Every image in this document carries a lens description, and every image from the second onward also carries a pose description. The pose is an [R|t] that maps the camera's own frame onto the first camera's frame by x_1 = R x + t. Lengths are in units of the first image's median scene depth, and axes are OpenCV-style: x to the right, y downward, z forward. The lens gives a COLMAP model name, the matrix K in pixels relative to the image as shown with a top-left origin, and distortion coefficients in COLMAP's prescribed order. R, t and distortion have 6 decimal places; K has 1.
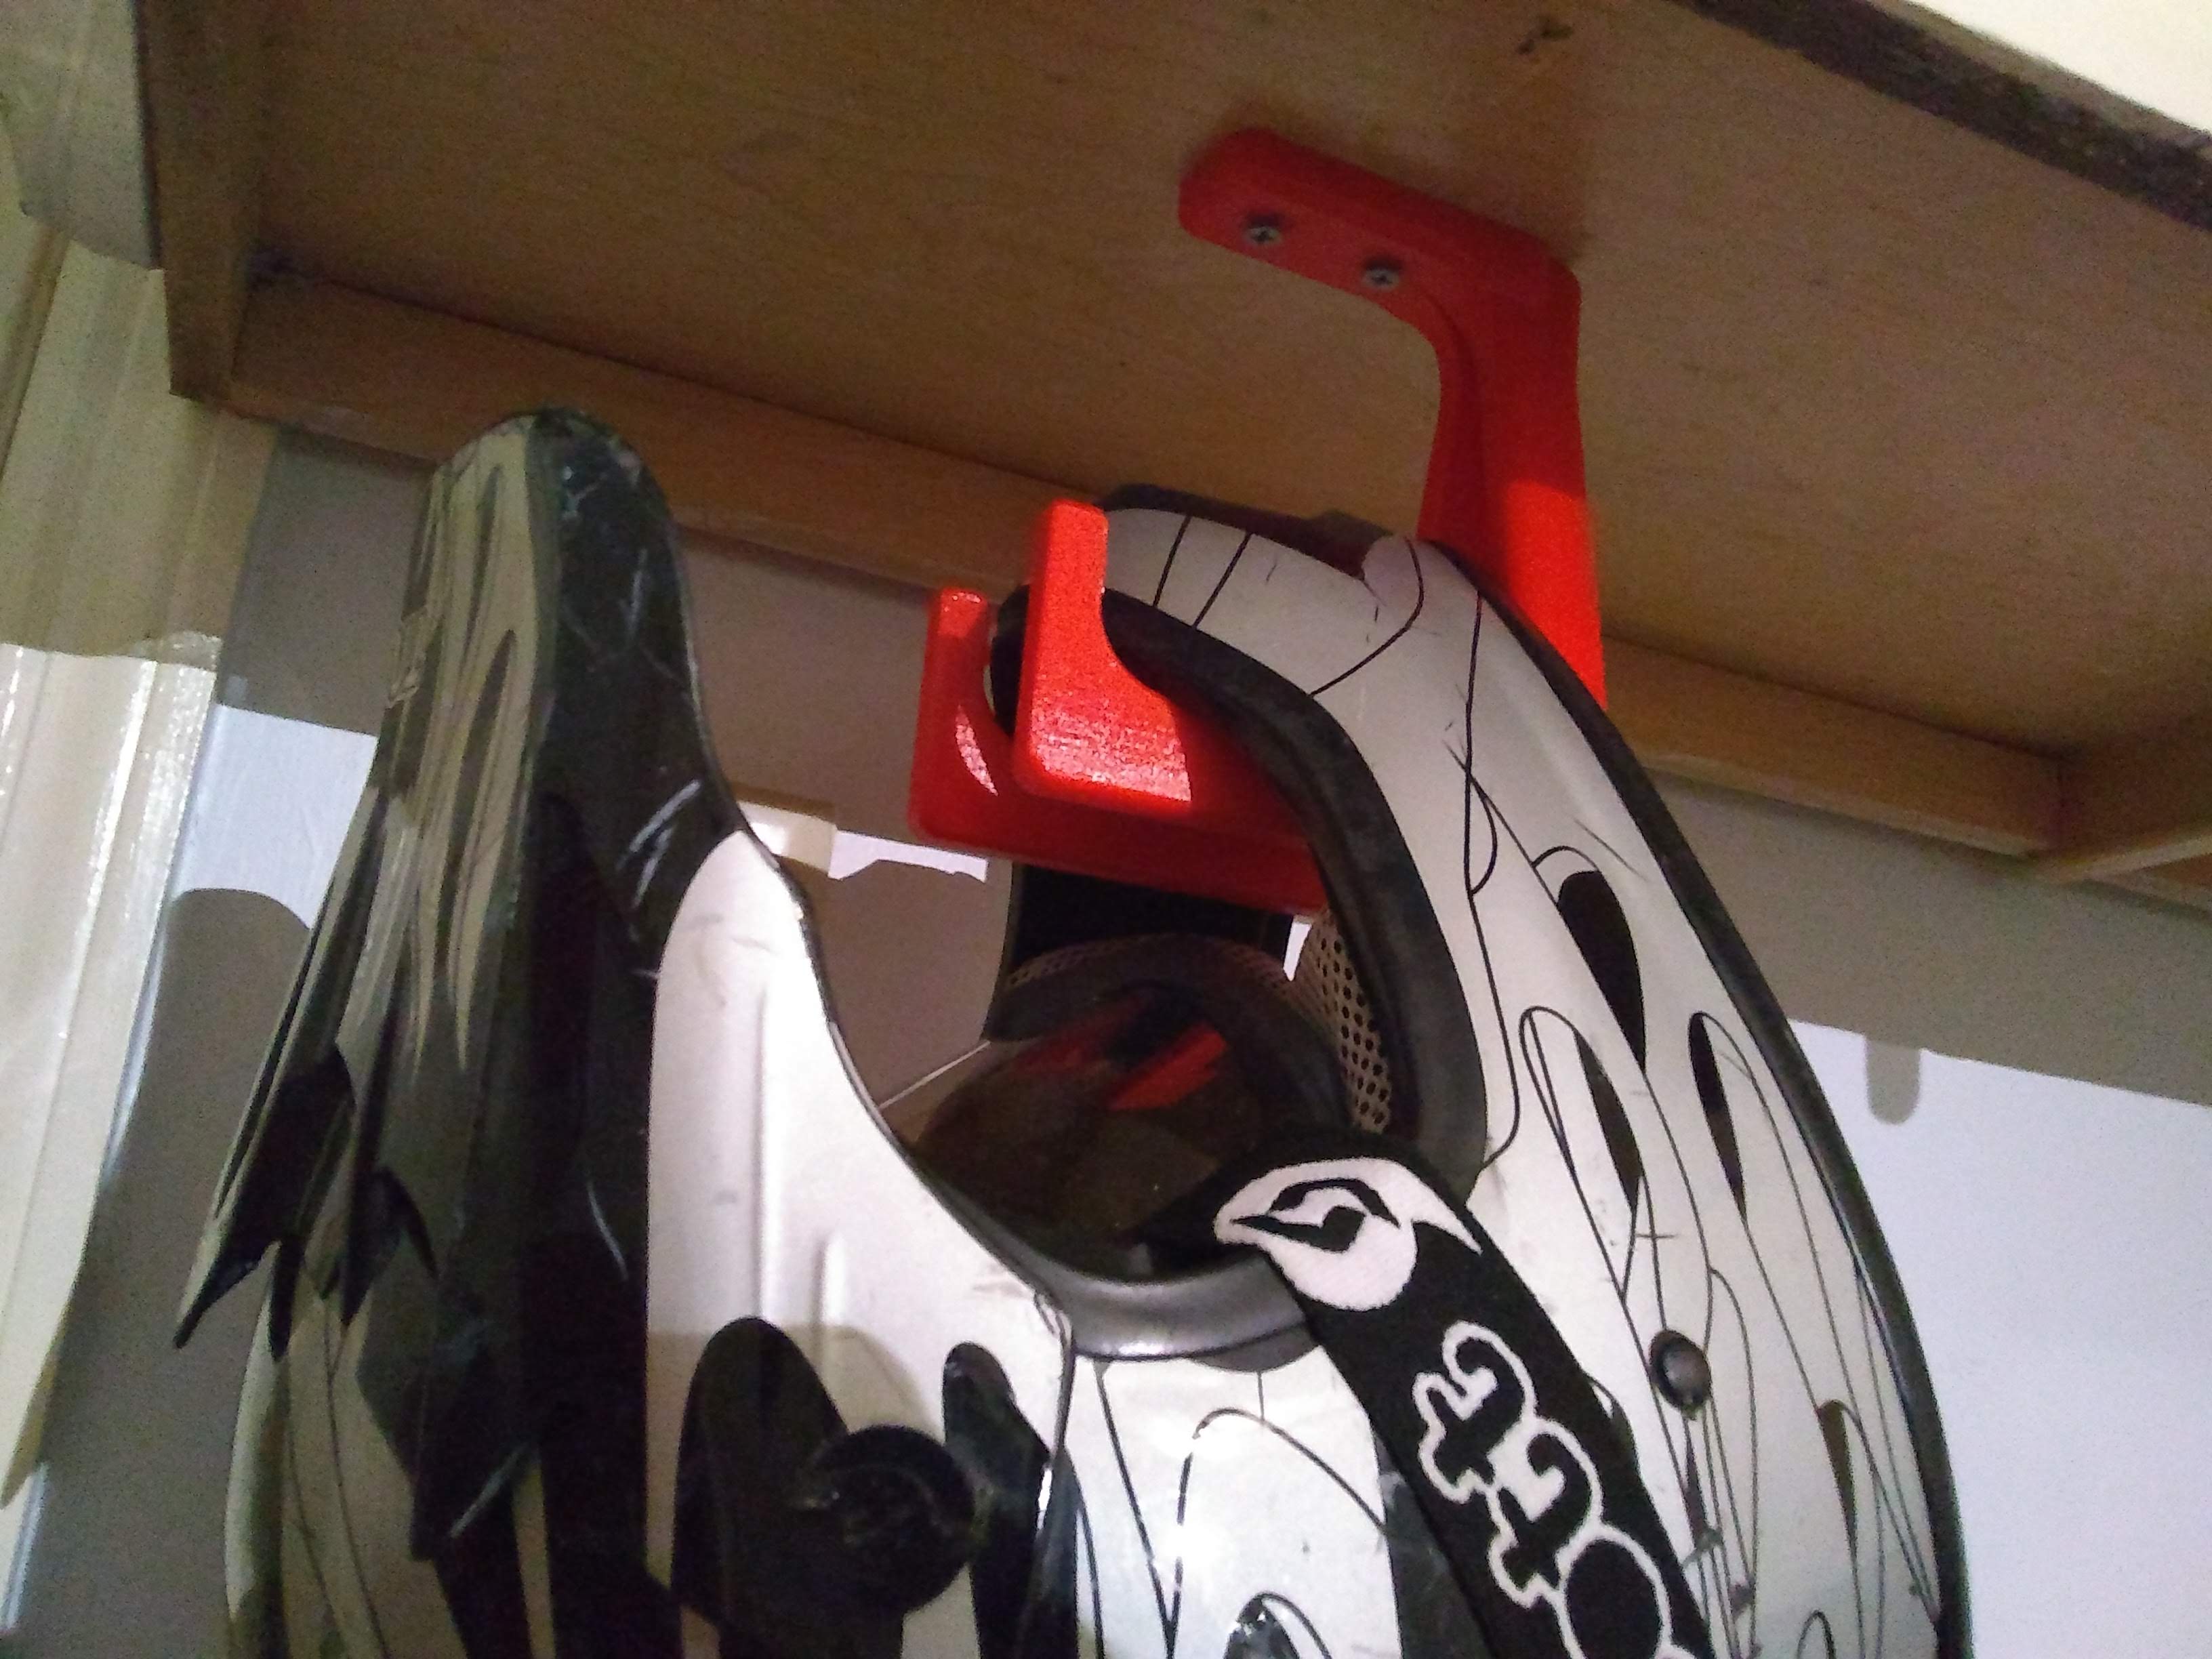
lens RADIAL K [[1987.9, 0, 1106.0], [0, 1987.9, 829.5], [0, 0, 1]] dist [0.075562, -0.328238]
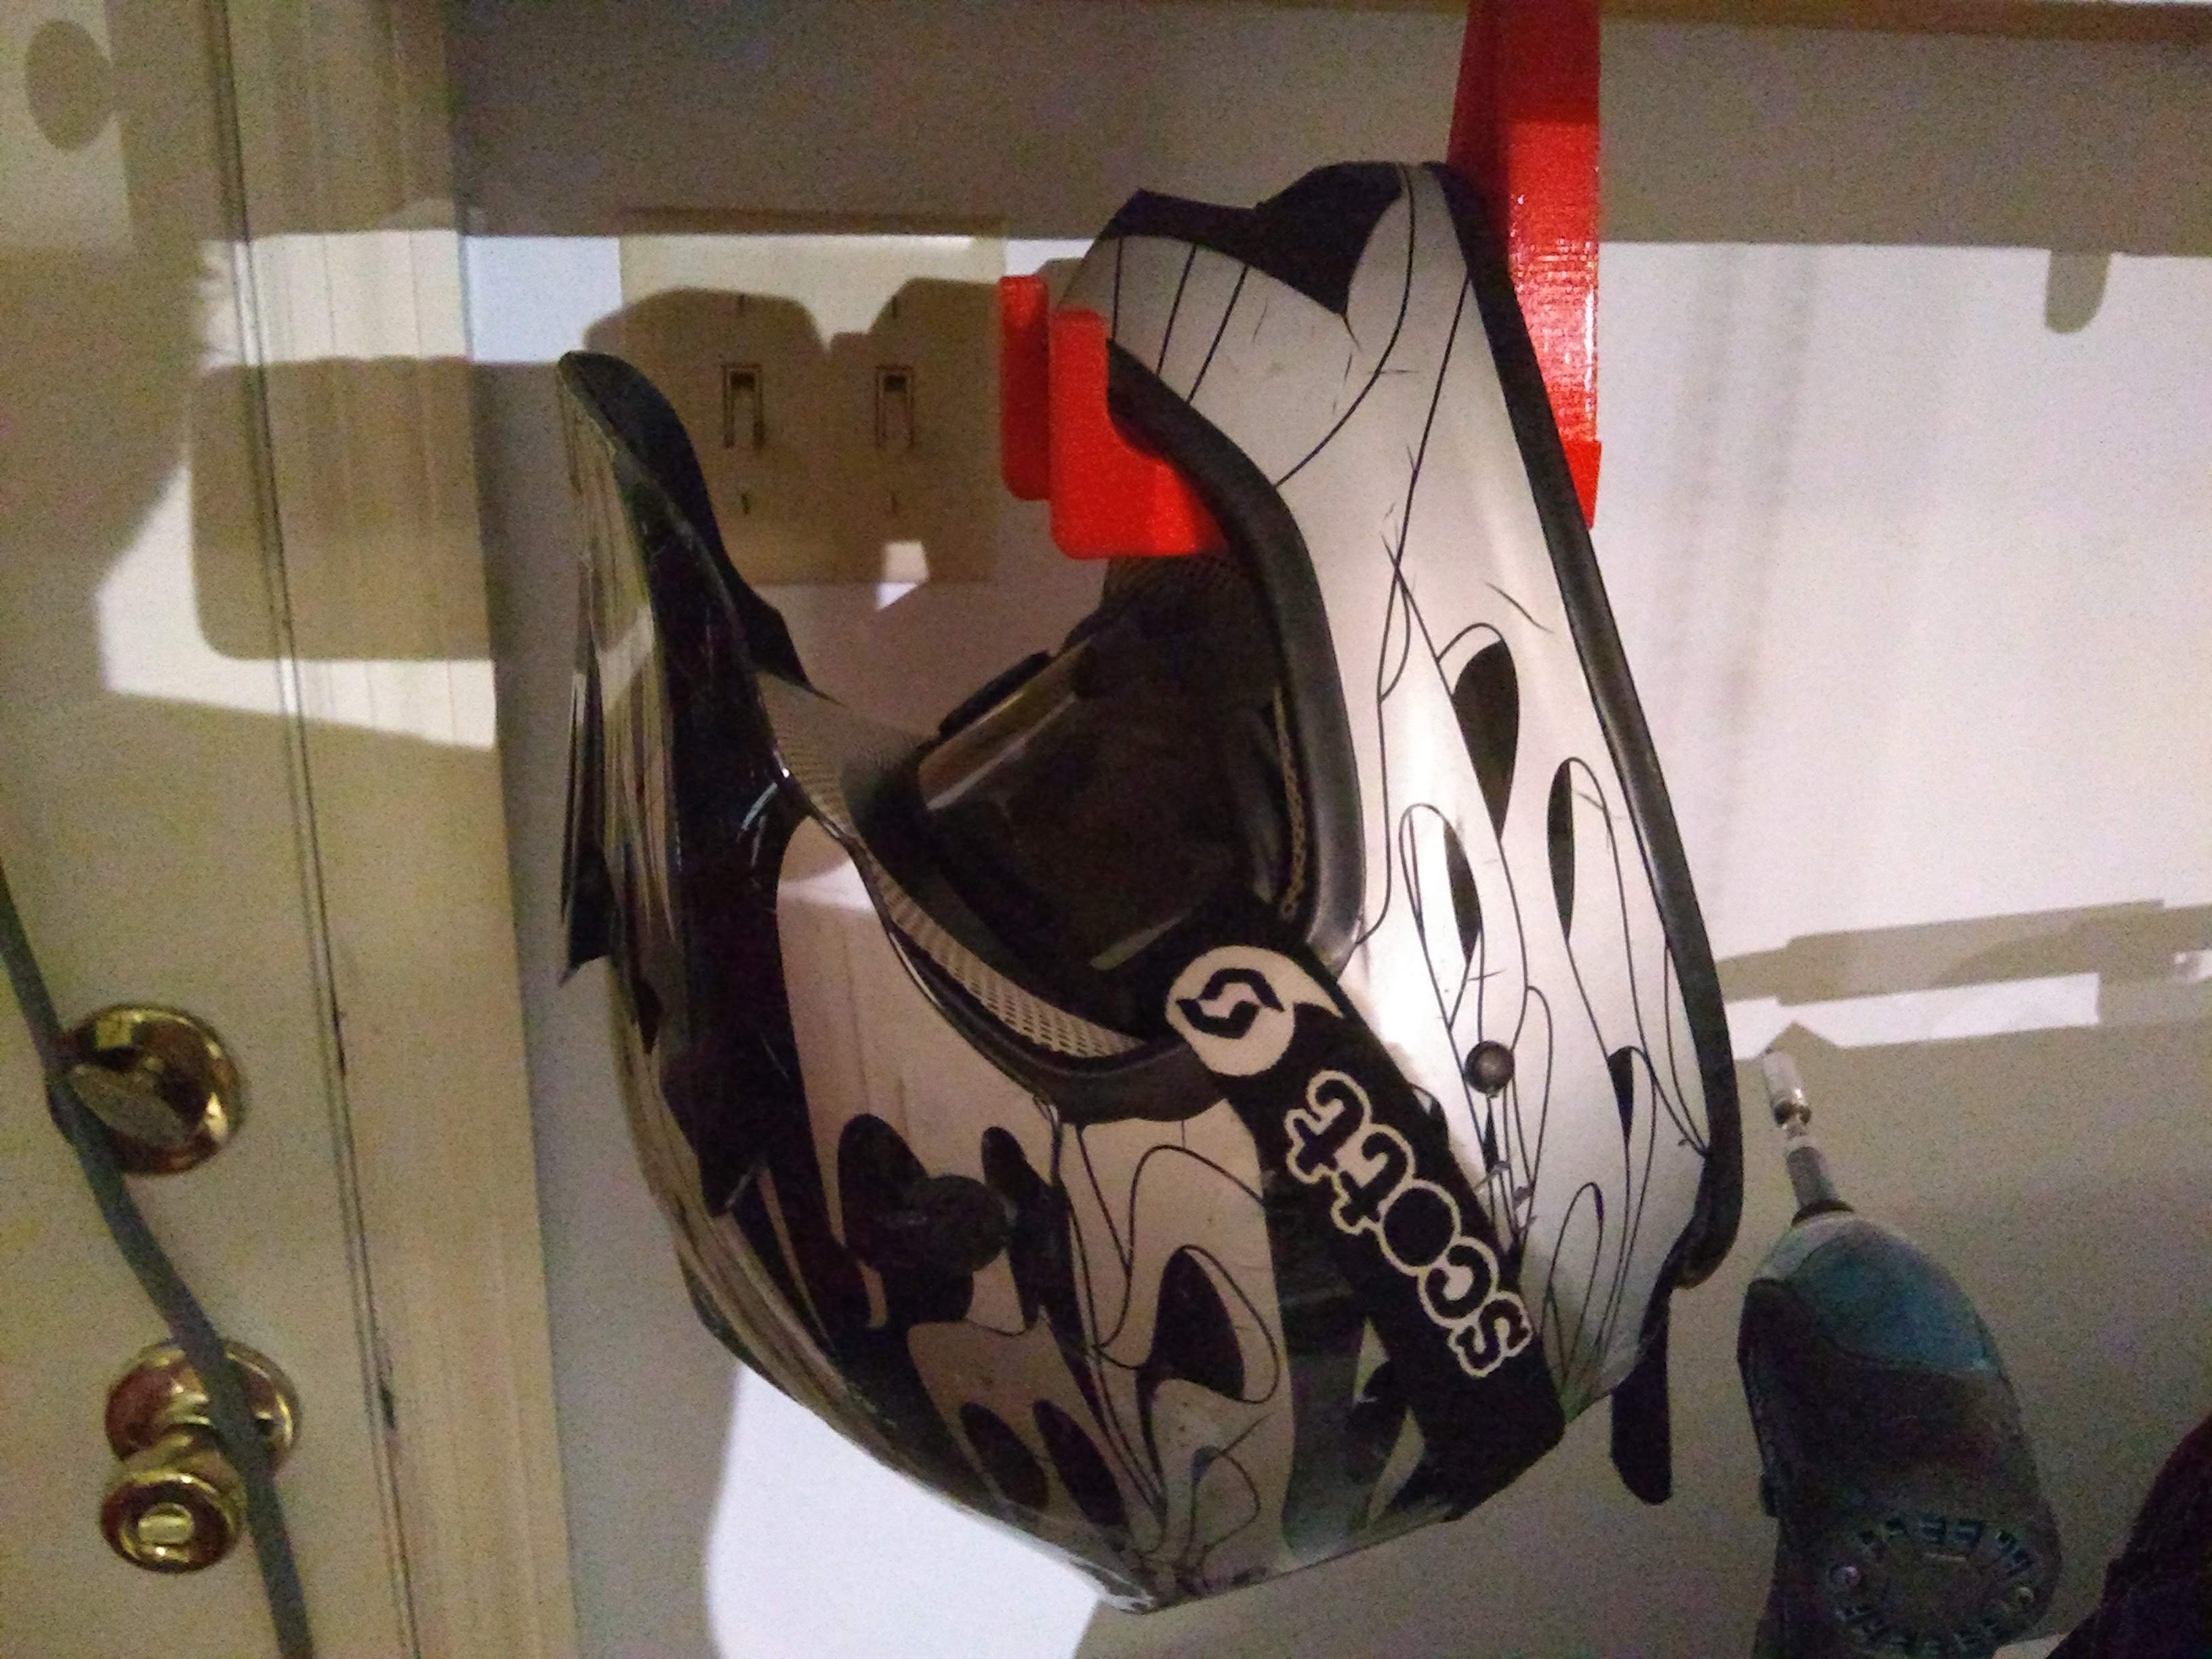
lens RADIAL K [[1987.9, 0, 1106.0], [0, 1987.9, 829.5], [0, 0, 1]] dist [0.075562, -0.328238]
pose [[0.976233, -0.007010, -0.216612, 0.350390], [0.131618, 0.813233, 0.566859, -0.798713], [0.172182, -0.581897, 0.794827, -0.138862]]
